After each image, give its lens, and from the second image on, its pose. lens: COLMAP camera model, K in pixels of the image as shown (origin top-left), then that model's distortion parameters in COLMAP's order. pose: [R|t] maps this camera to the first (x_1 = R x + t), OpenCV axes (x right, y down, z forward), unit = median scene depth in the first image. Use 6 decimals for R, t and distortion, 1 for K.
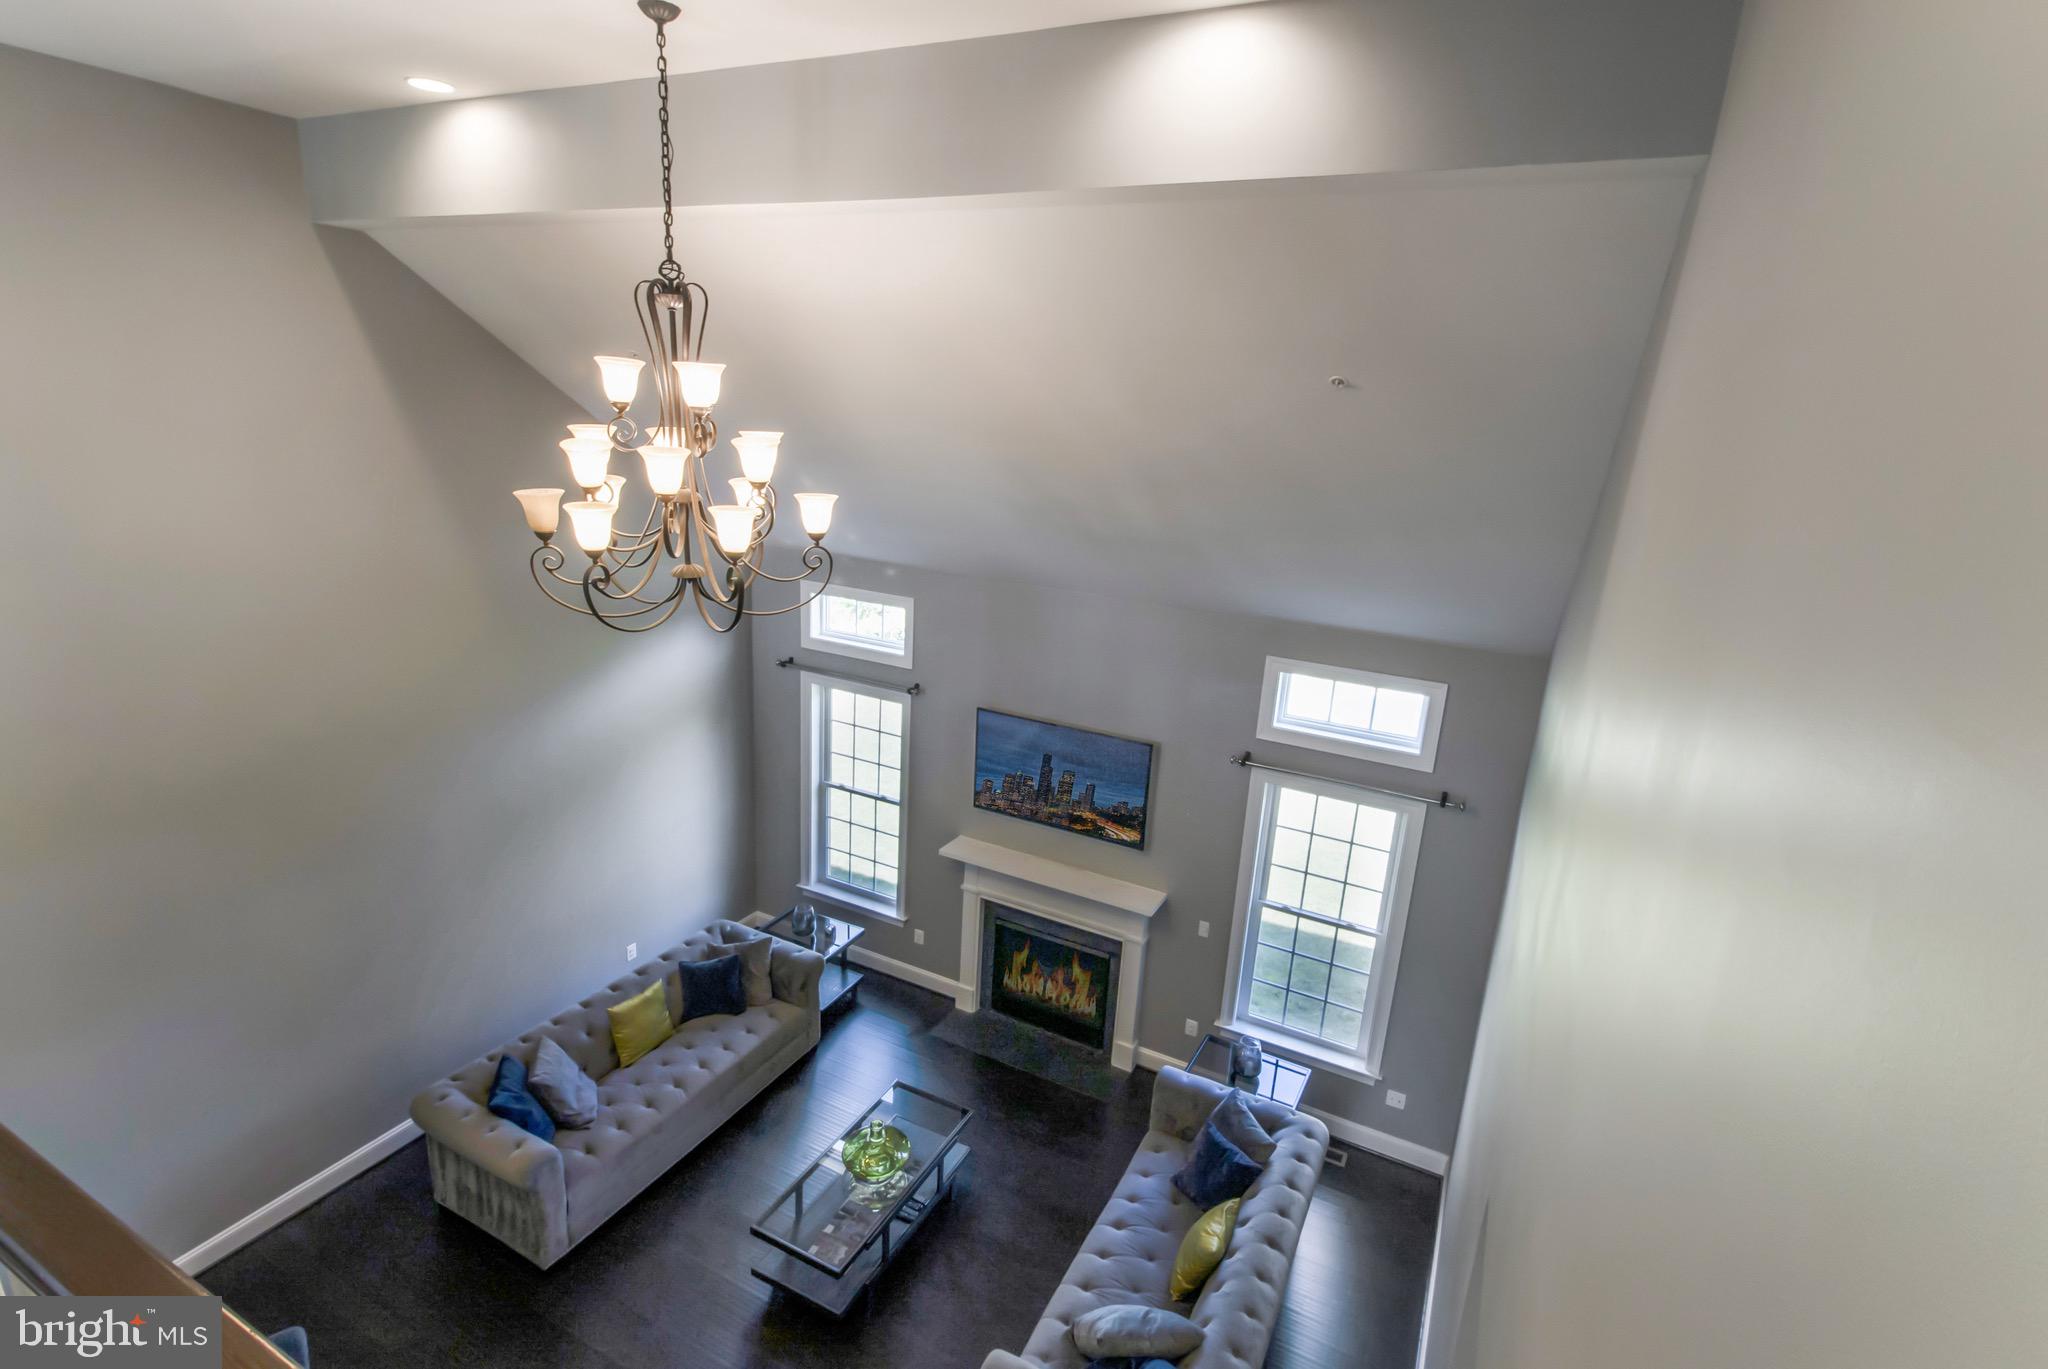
lens RADIAL K [[975.8, 0, 1022.9], [0, 975.8, 672.1], [0, 0, 1]] dist [0.016347, -0.000201]
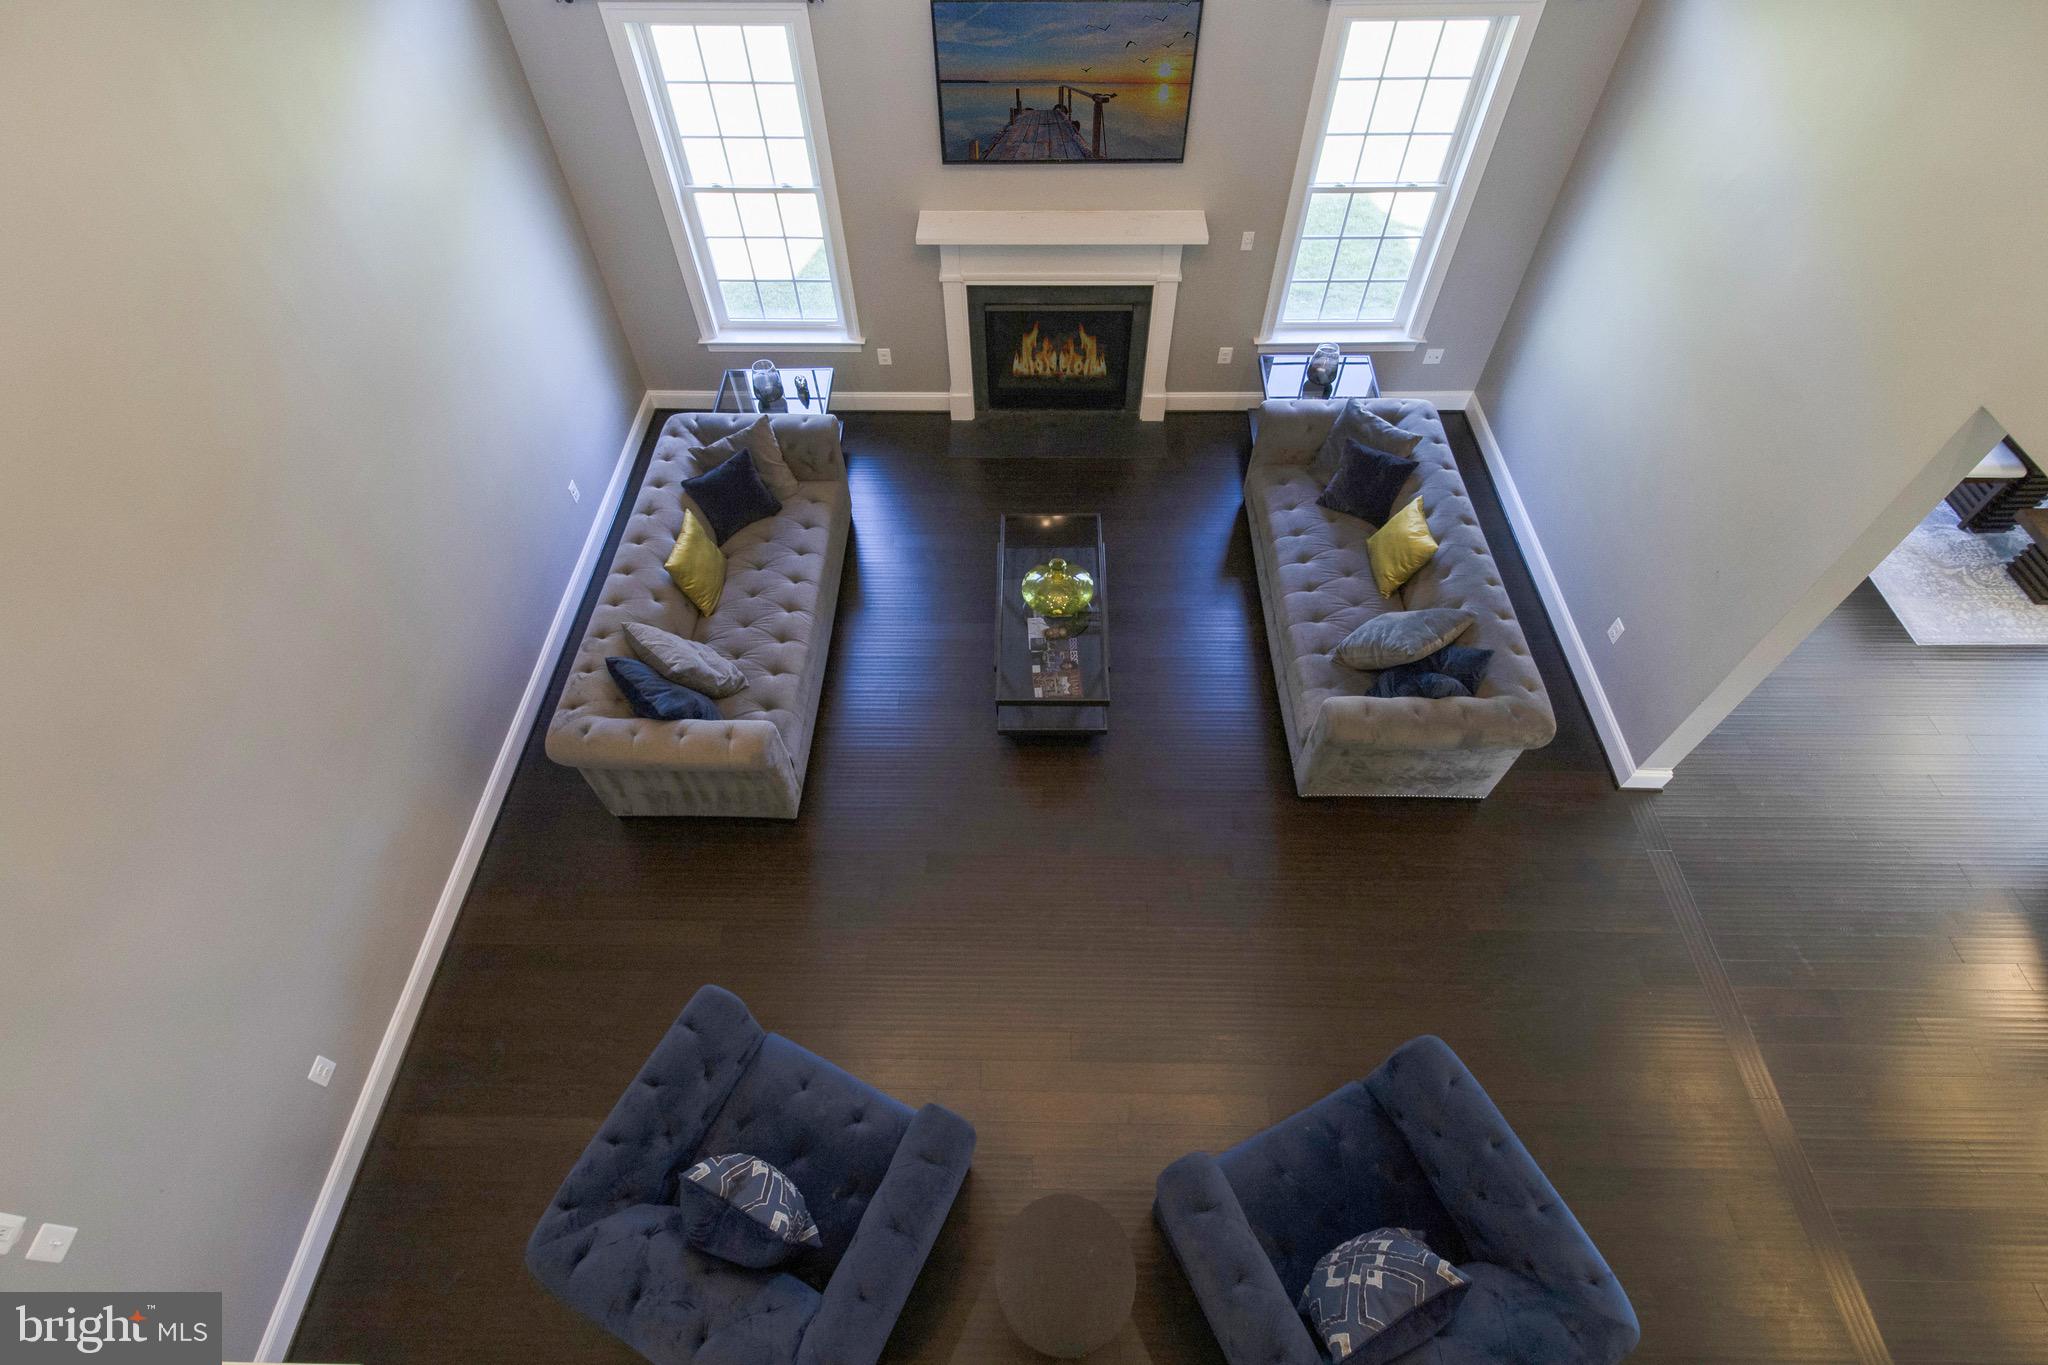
lens RADIAL K [[967.6, 0, 1018.2], [0, 967.6, 685.1], [0, 0, 1]] dist [0.030087, -0.013075]
pose [[0.895796, -0.391812, 0.209842, -0.346940], [0.175205, 0.745175, 0.643442, -0.039551], [-0.408477, -0.539627, 0.736172, 0.232831]]
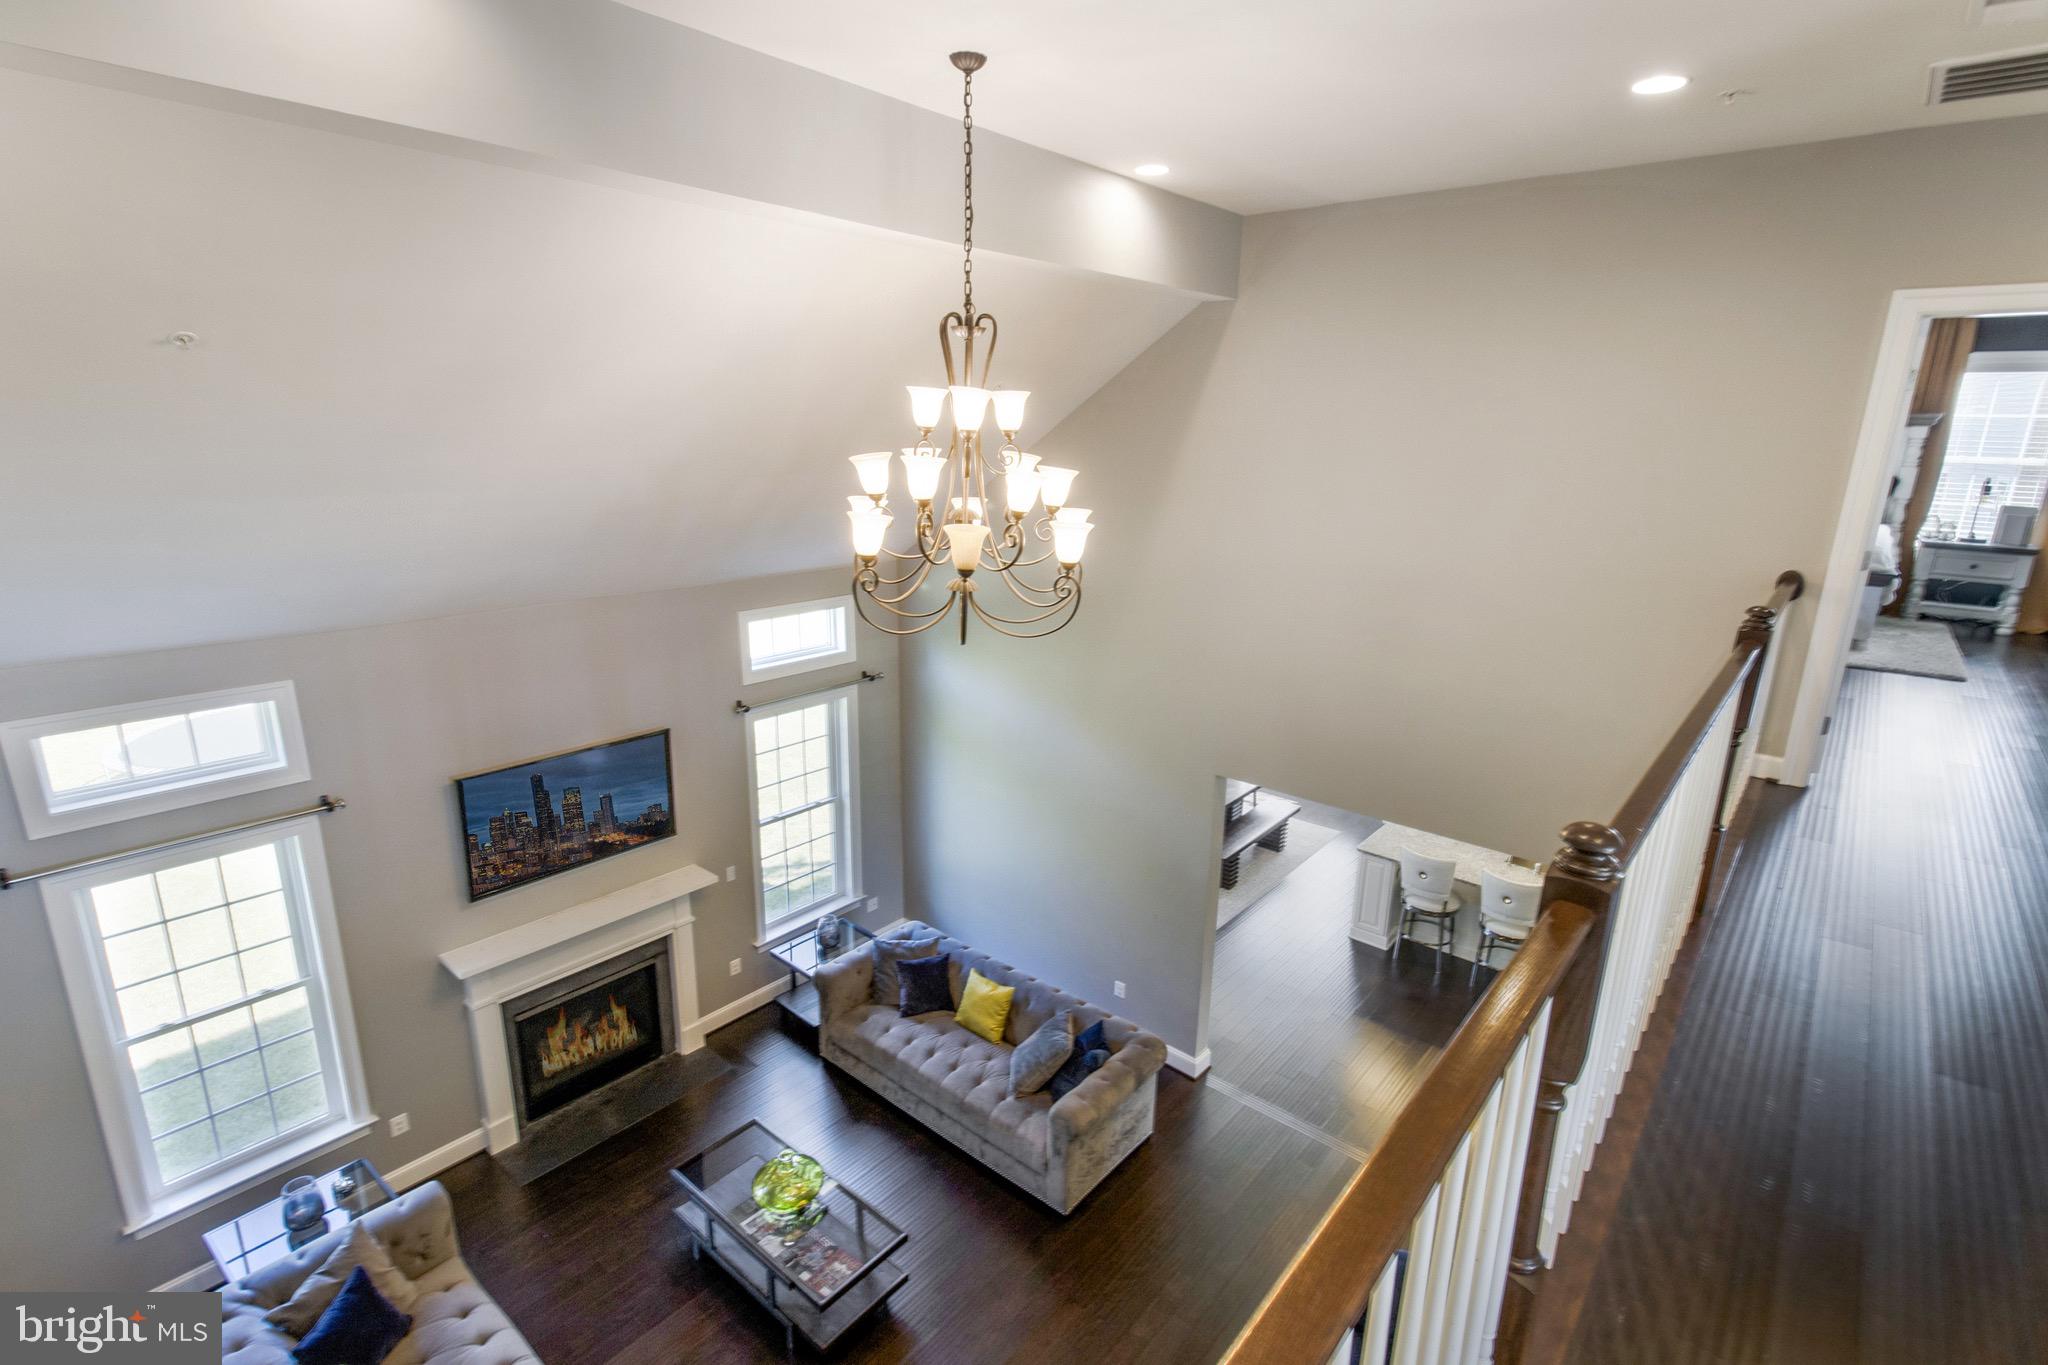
lens RADIAL K [[979.4, 0, 1032.4], [0, 979.4, 675.8], [0, 0, 1]] dist [0.012957, -0.000828]
pose [[0.224551, -0.299985, 0.927138, -0.706771], [0.243898, 0.938455, 0.244575, -0.133642], [-0.943446, 0.171208, 0.283897, 0.342432]]
